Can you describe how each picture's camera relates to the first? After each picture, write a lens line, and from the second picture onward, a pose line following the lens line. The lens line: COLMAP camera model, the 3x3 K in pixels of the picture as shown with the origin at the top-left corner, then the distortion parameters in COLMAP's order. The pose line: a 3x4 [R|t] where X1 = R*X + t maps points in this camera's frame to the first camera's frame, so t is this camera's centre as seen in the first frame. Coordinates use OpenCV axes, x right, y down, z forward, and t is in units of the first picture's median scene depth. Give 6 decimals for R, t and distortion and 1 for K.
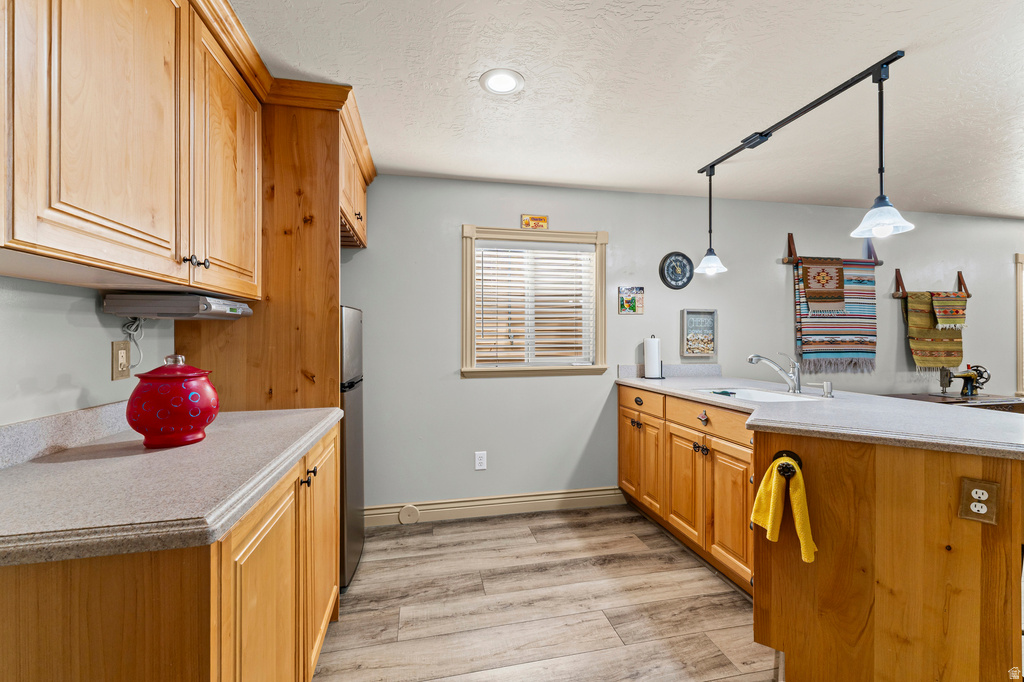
lens RADIAL K [[431.2, 0, 512.9], [0, 431.2, 334.8], [0, 0, 1]] dist [0.003933, 0.000051]
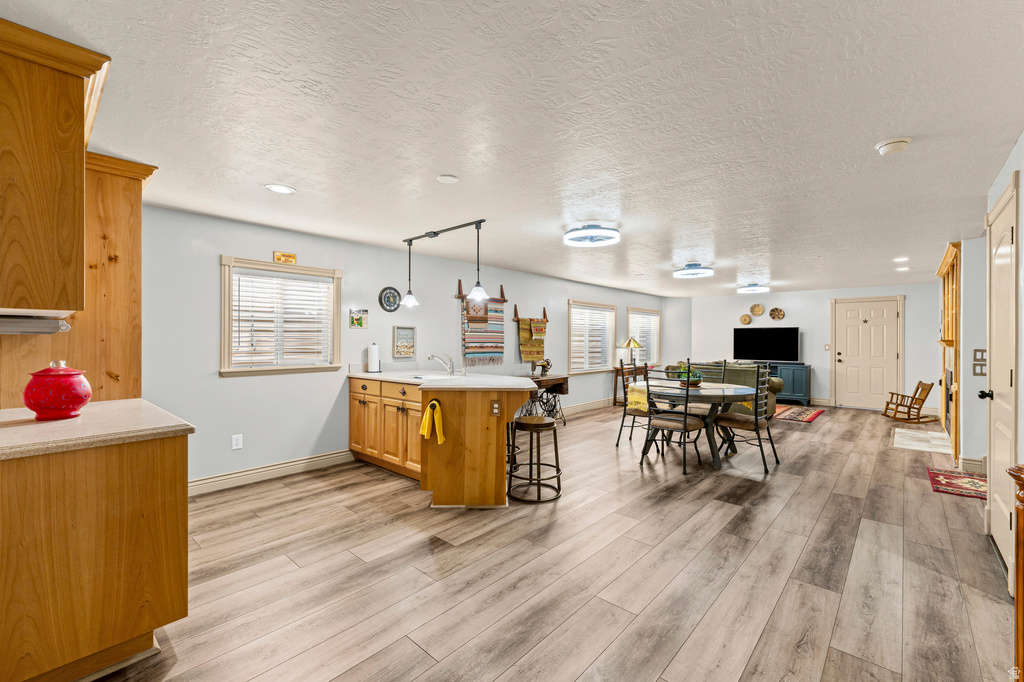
lens RADIAL K [[431.2, 0, 517.2], [0, 431.2, 342.7], [0, 0, 1]] dist [0.003933, 0.000051]
pose [[0.806828, 0.001469, 0.590784, -0.162031], [-0.008173, 0.999929, 0.008675, -0.018308], [-0.590729, -0.011828, 0.806783, -0.512256]]
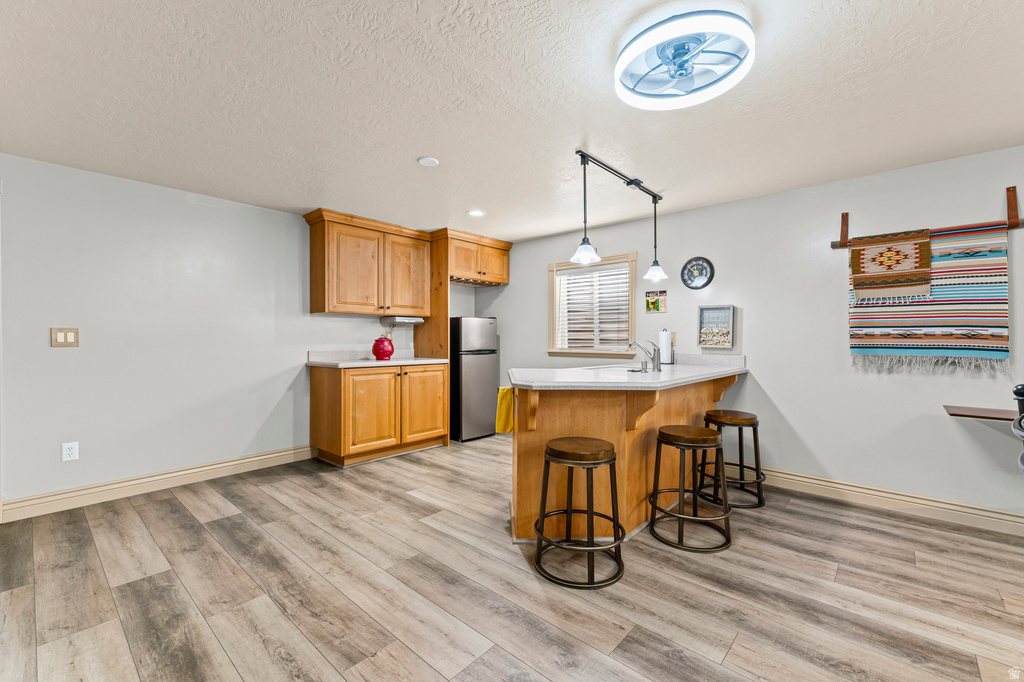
lens RADIAL K [[431.2, 0, 519.8], [0, 431.2, 343.0], [0, 0, 1]] dist [0.003933, 0.000051]
pose [[0.597137, 0.014366, -0.802010, 1.142344], [-0.002880, 0.999872, 0.015765, 0.023659], [0.802134, -0.007104, 0.597102, -0.081418]]
